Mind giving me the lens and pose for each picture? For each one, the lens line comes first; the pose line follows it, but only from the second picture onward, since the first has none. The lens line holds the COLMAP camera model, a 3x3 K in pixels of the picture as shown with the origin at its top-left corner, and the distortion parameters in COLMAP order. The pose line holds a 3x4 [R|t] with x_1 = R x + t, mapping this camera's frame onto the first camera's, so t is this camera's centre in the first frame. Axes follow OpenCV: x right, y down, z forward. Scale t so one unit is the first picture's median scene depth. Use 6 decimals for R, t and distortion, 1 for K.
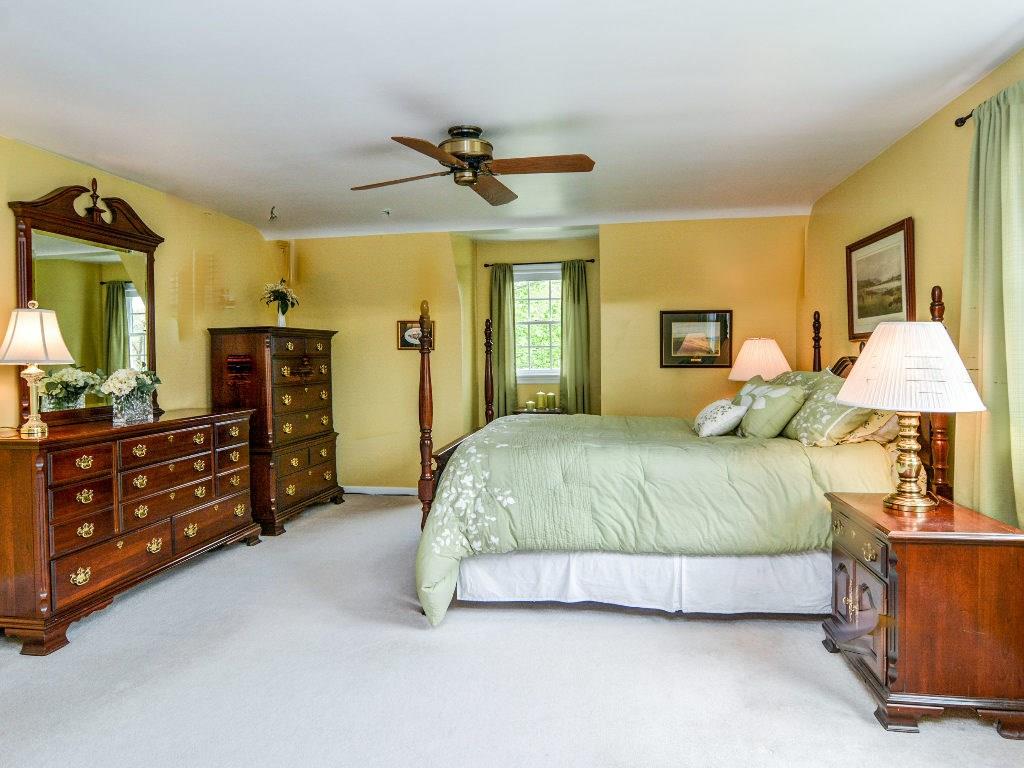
lens RADIAL K [[628.7, 0, 512.0], [0, 628.7, 384.0], [0, 0, 1]] dist [-0.061649, 0.001848]
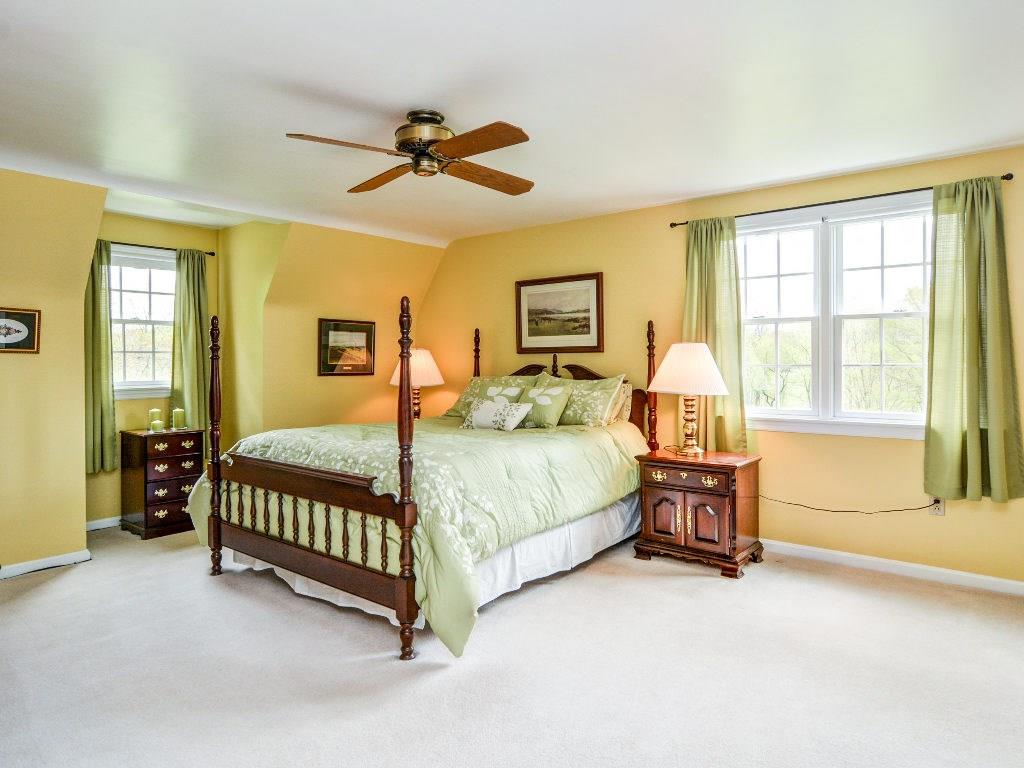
lens RADIAL K [[628.7, 0, 512.0], [0, 628.7, 384.0], [0, 0, 1]] dist [-0.061649, 0.001848]
pose [[0.485507, -0.019482, 0.874016, -0.697969], [0.036481, 0.999332, 0.002011, -0.006749], [-0.873472, 0.030909, 0.485893, 0.385782]]
